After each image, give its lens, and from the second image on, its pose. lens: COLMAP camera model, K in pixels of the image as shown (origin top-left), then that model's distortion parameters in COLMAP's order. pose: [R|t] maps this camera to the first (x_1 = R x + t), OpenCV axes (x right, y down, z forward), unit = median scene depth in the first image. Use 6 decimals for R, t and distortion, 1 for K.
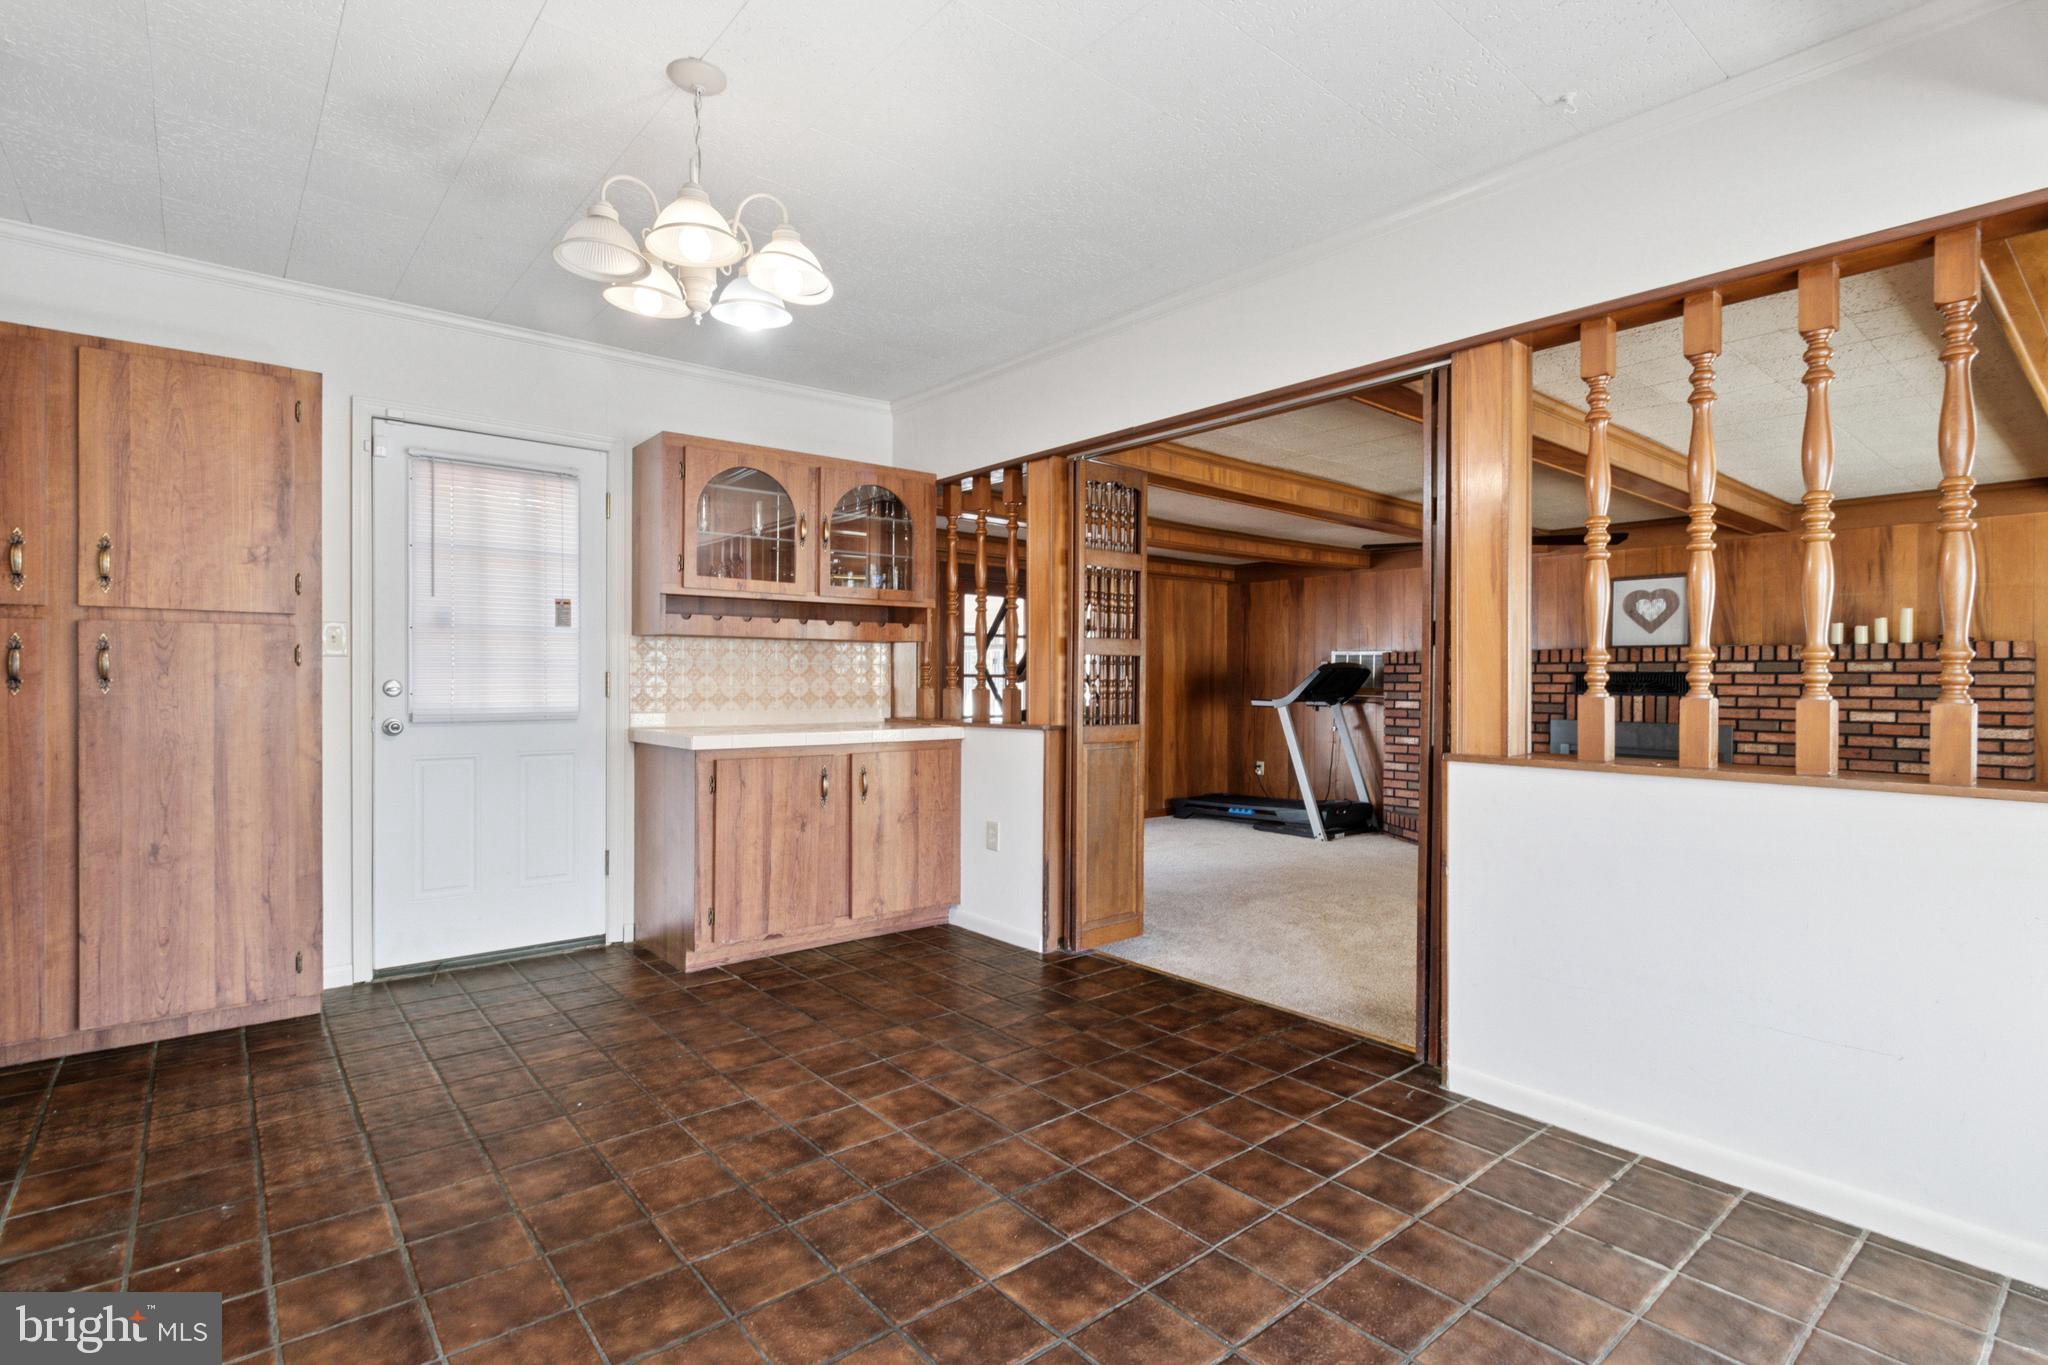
lens RADIAL K [[950.9, 0, 1022.3], [0, 950.9, 688.3], [0, 0, 1]] dist [0.001165, 0.000092]
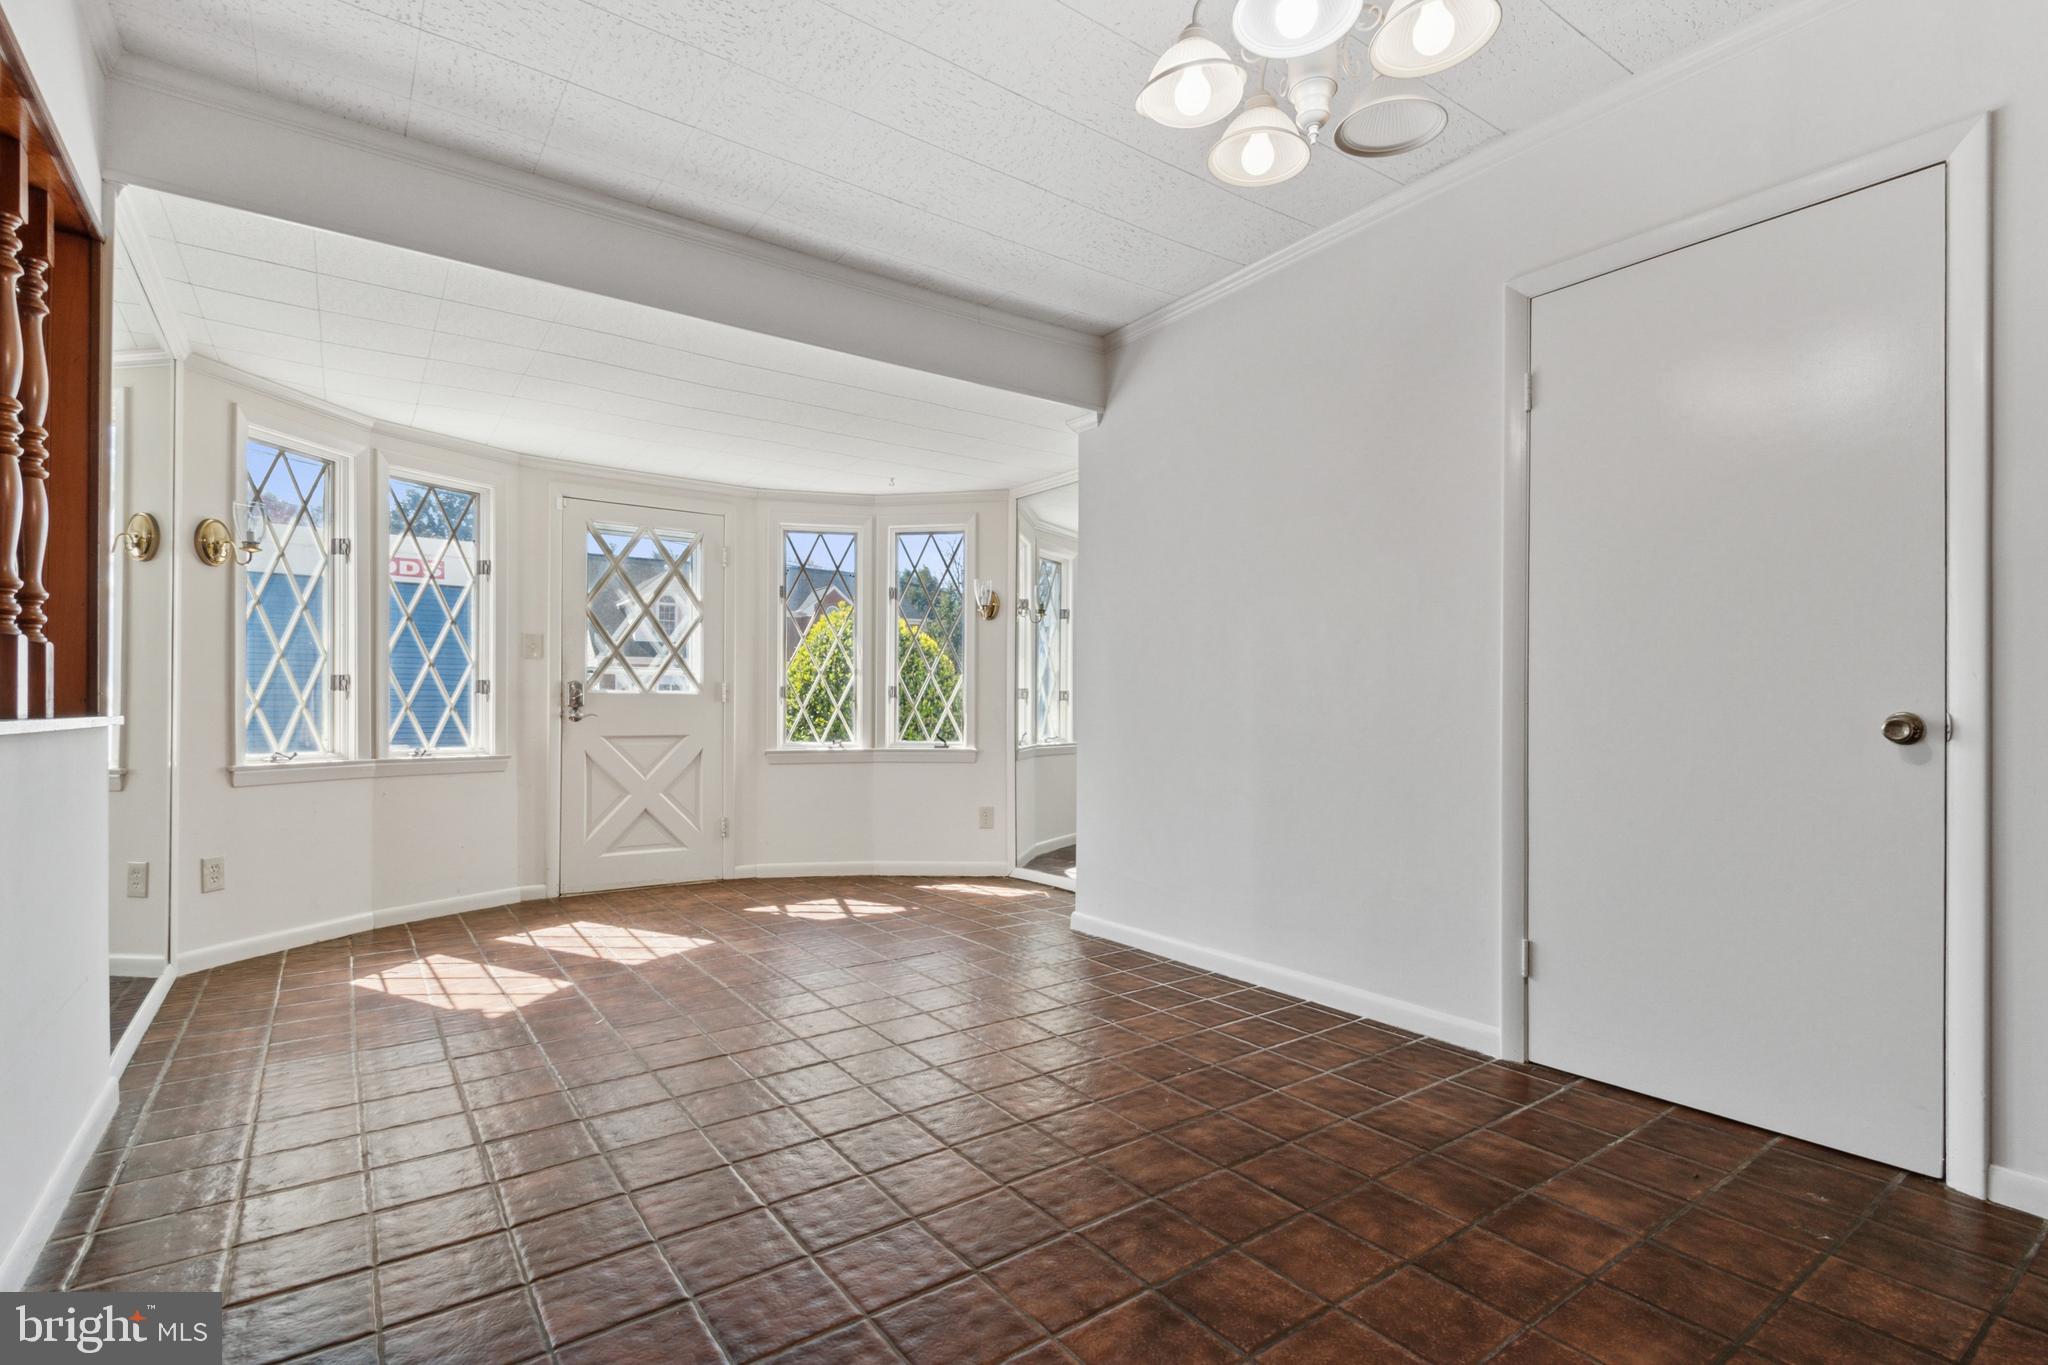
lens RADIAL K [[950.9, 0, 1025.3], [0, 950.9, 694.0], [0, 0, 1]] dist [0.001165, 0.000092]
pose [[-0.997800, -0.003946, 0.066178, -0.146419], [-0.004247, 0.999981, -0.004403, 0.055736], [-0.066160, -0.004674, -0.997798, 1.573282]]
